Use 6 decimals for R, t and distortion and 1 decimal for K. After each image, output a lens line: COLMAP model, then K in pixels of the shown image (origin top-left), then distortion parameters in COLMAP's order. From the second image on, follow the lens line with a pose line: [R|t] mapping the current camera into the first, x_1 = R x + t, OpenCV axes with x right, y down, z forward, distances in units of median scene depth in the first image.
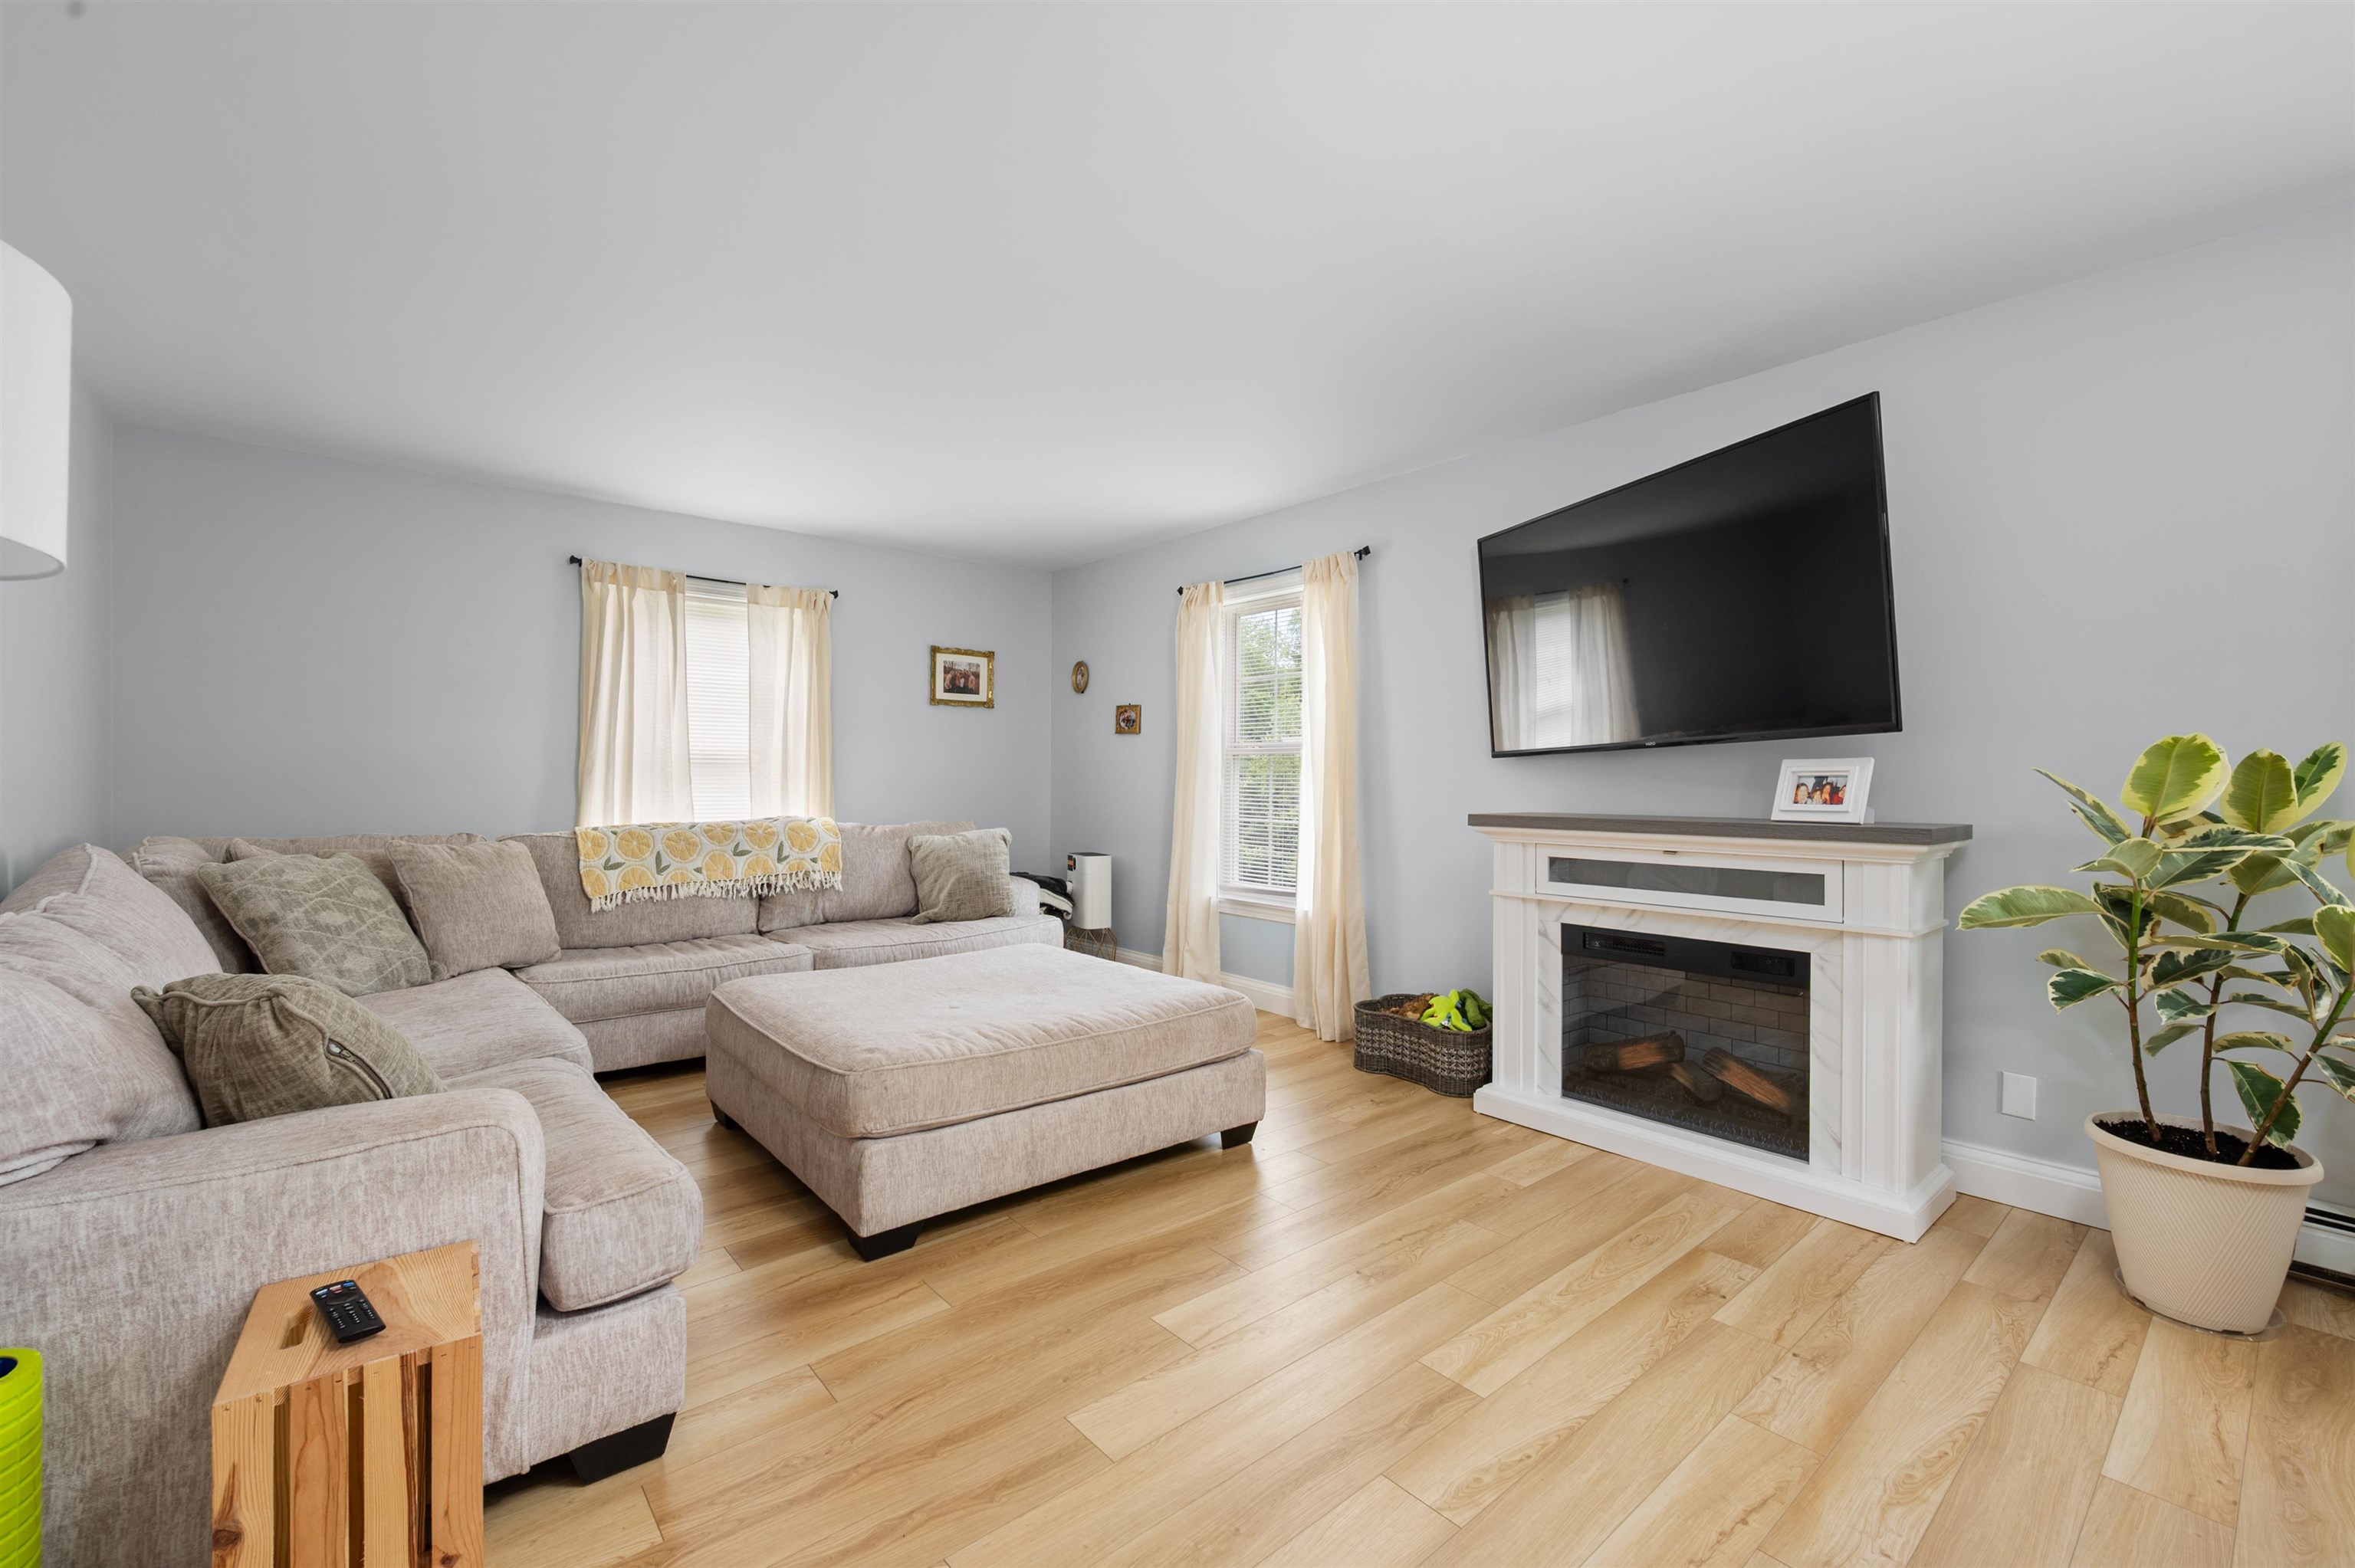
lens RADIAL K [[981.4, 0, 1171.8], [0, 981.4, 782.6], [0, 0, 1]] dist [-0.004057, 0.001543]
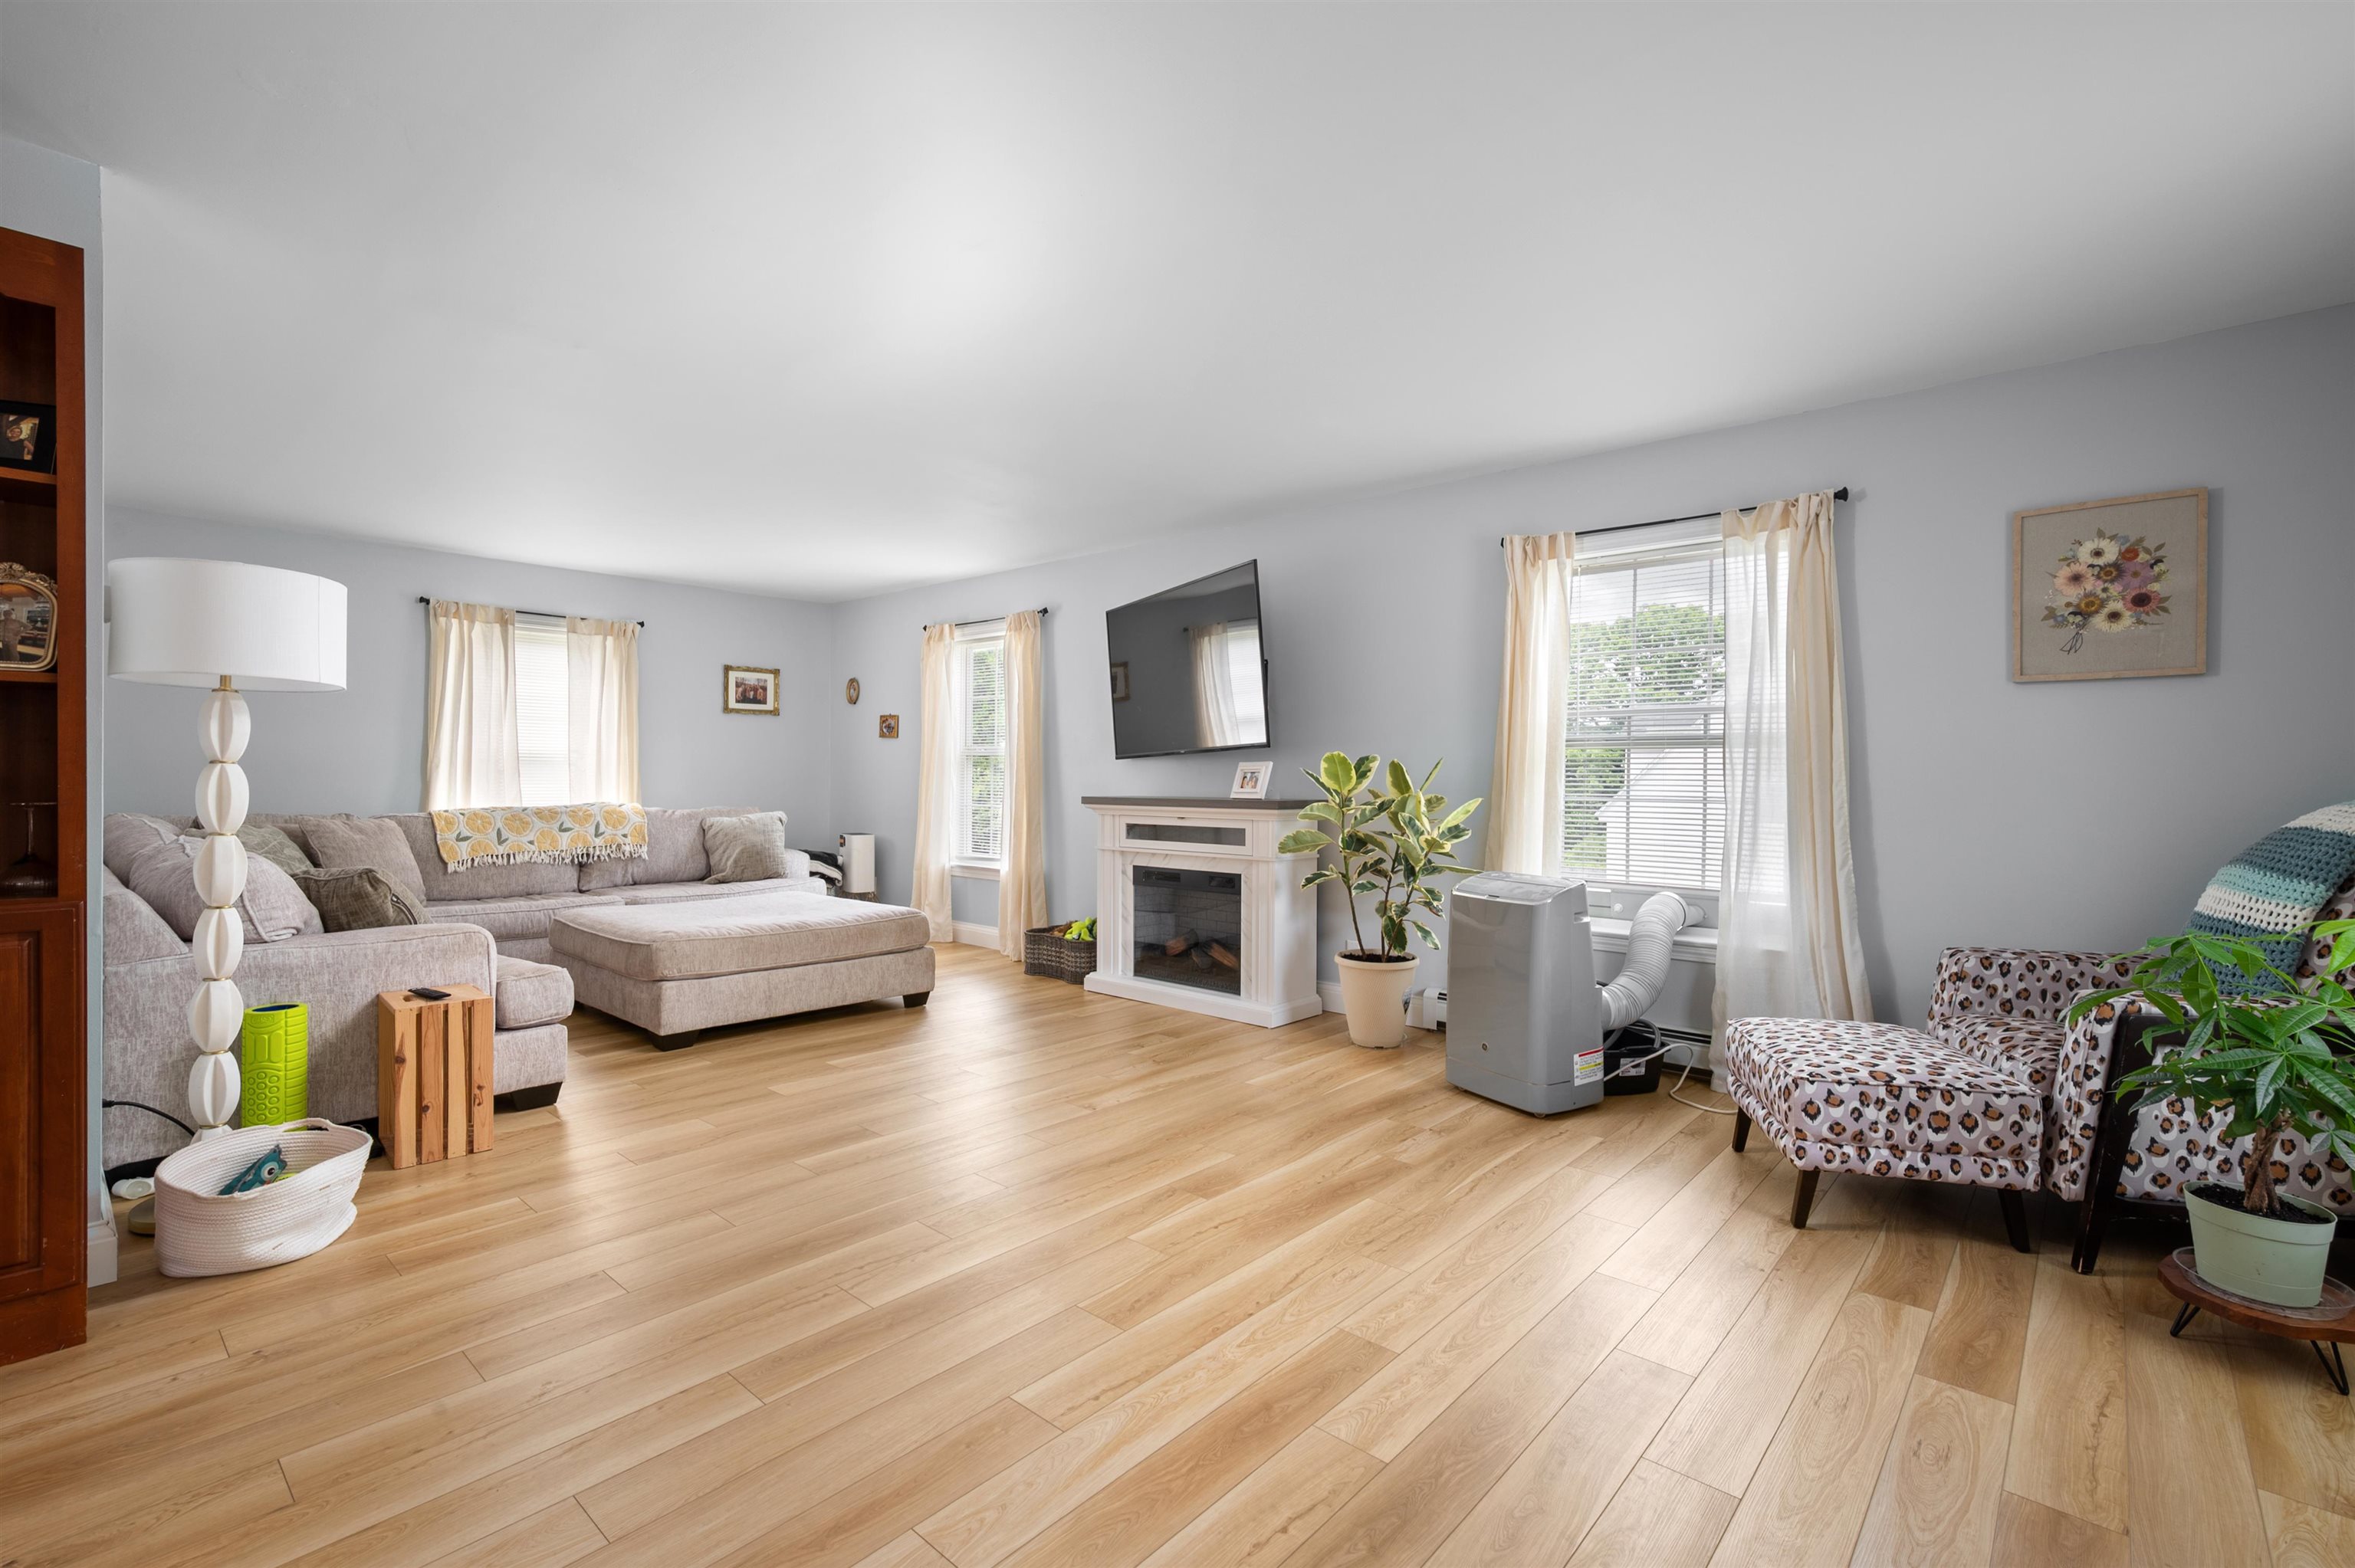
lens RADIAL K [[1051.1, 0, 1171.0], [0, 1051.1, 784.8], [0, 0, 1]] dist [0.003594, -0.001012]
pose [[0.990441, 0.000820, 0.137935, 0.215444], [-0.001503, 0.999987, 0.004845, 0.005491], [-0.137929, -0.005006, 0.990429, -0.648805]]
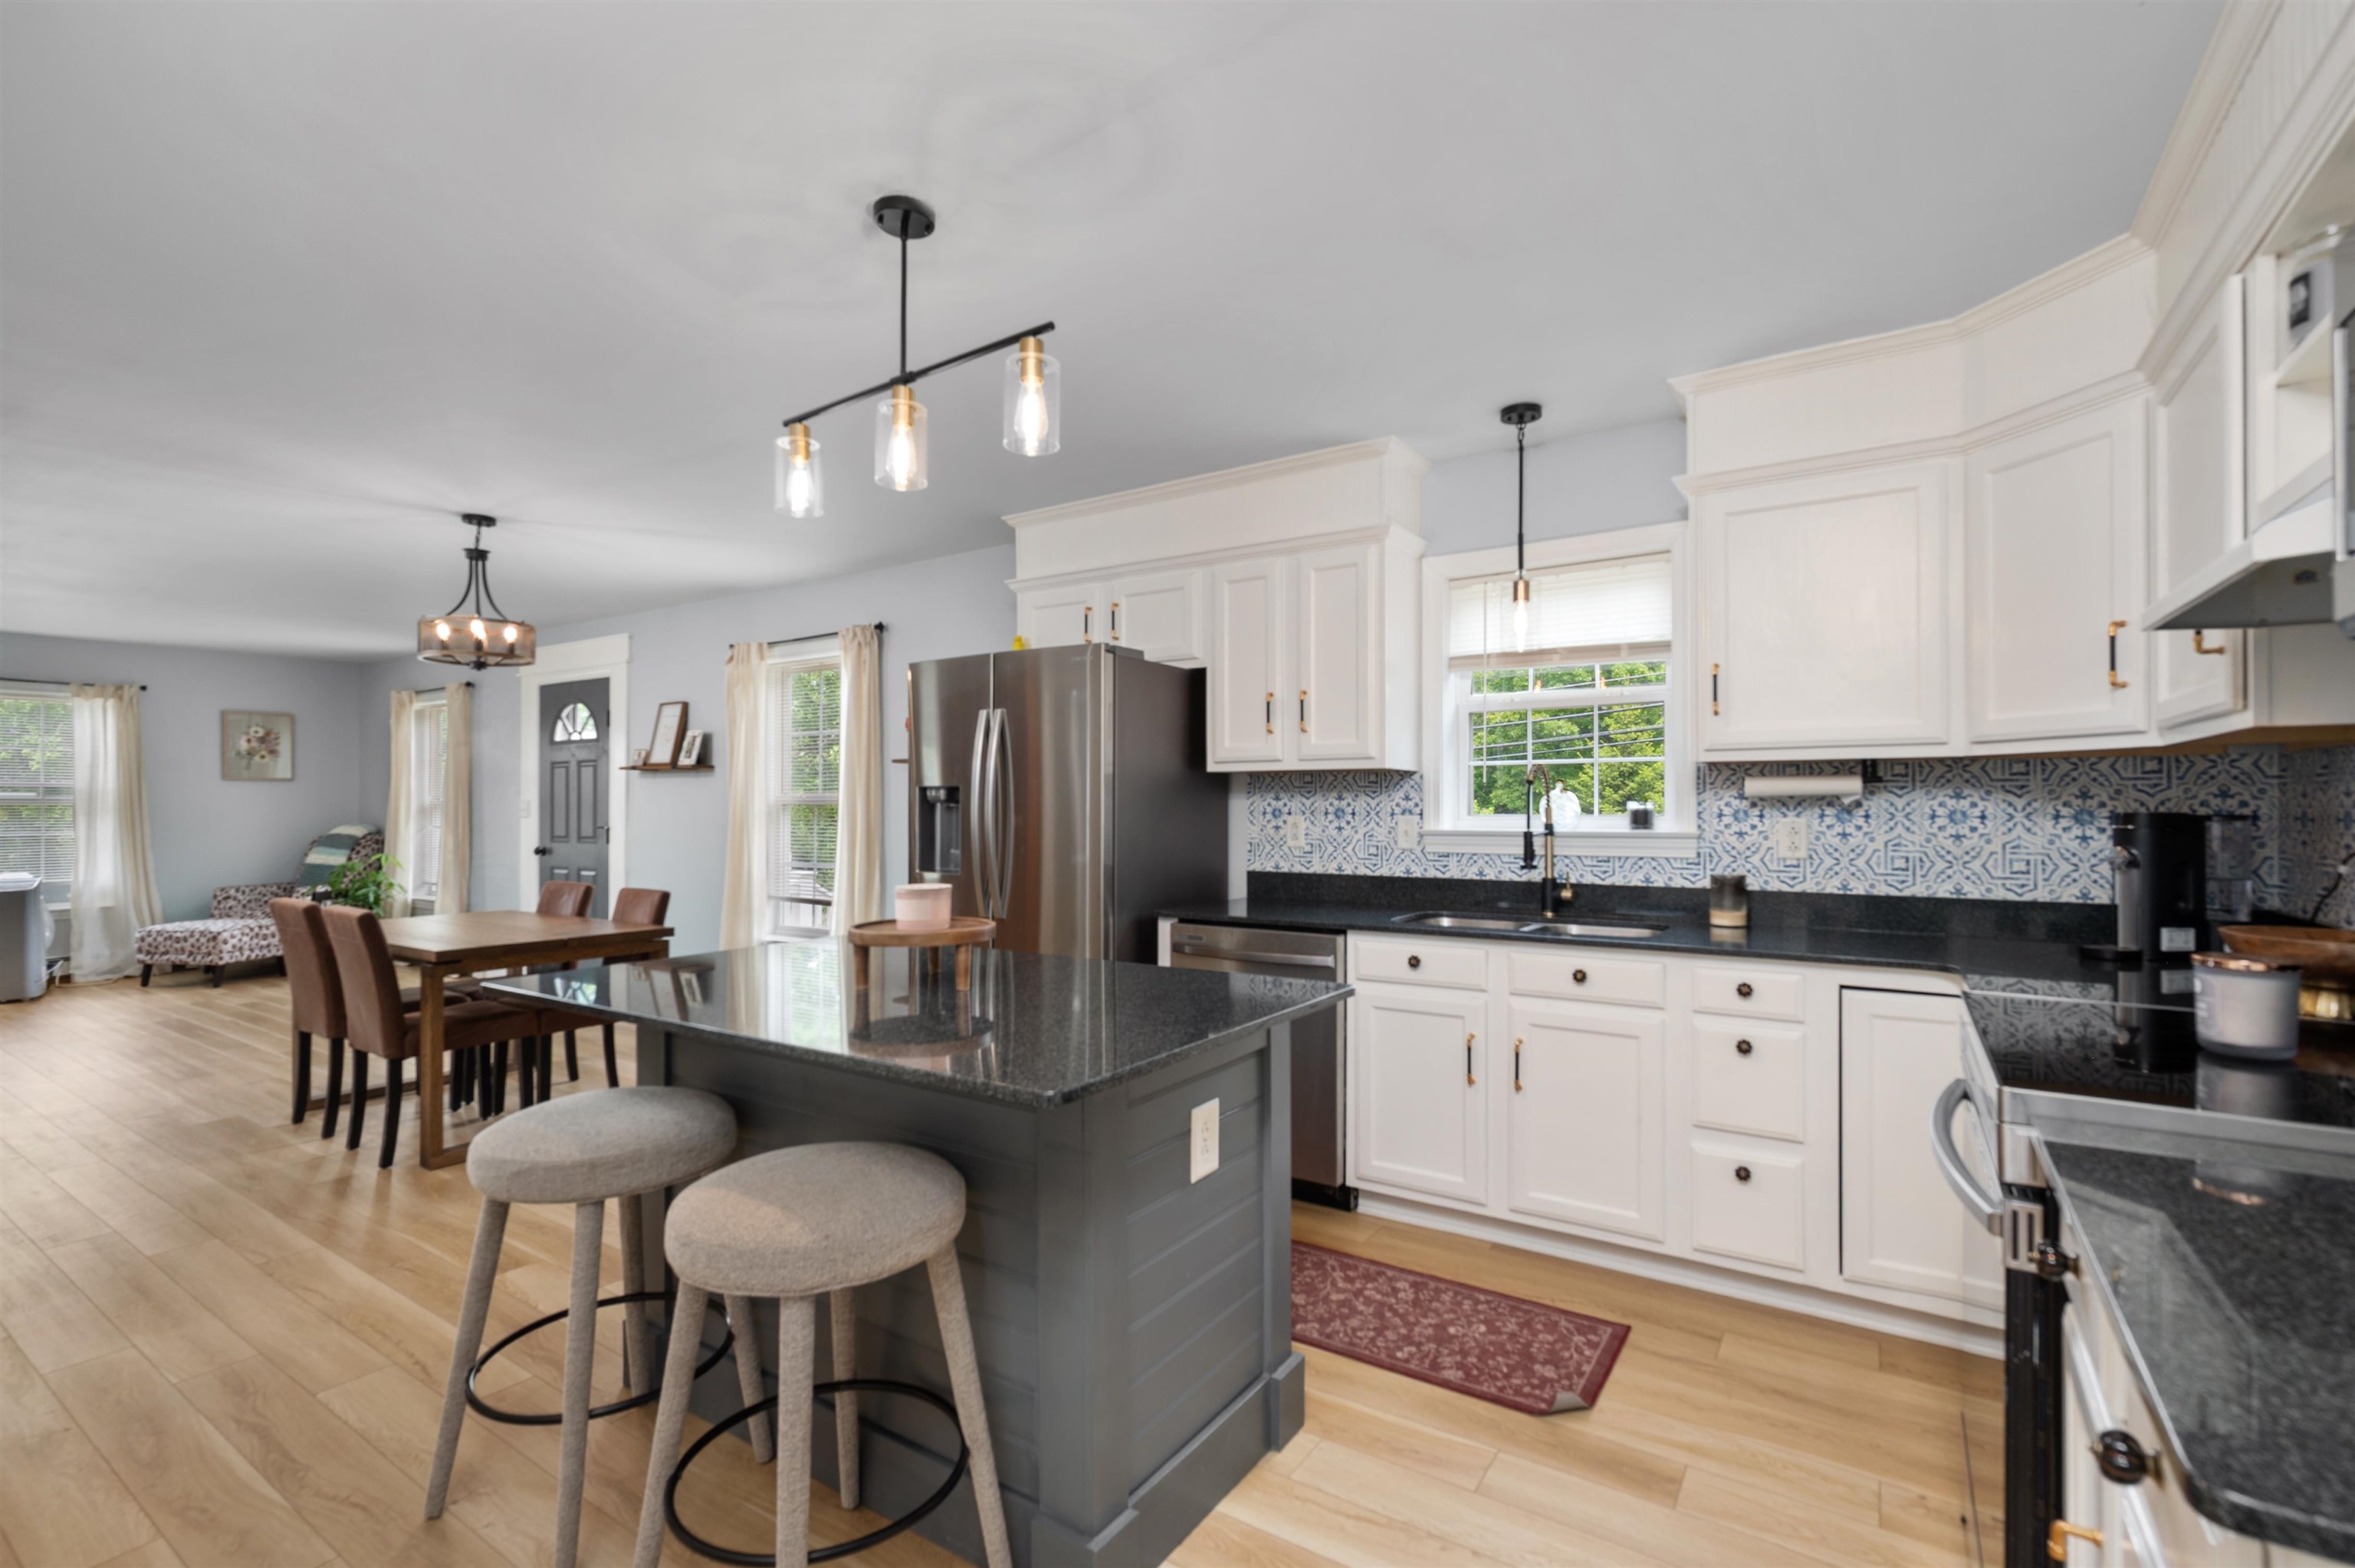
lens RADIAL K [[1051.1, 0, 1172.7], [0, 1051.1, 778.1], [0, 0, 1]] dist [0.003594, -0.001012]
pose [[-0.275565, 0.017795, 0.961118, -1.791621], [0.004037, 0.999841, -0.017355, -0.040345], [-0.961274, -0.000902, -0.275593, -1.203887]]
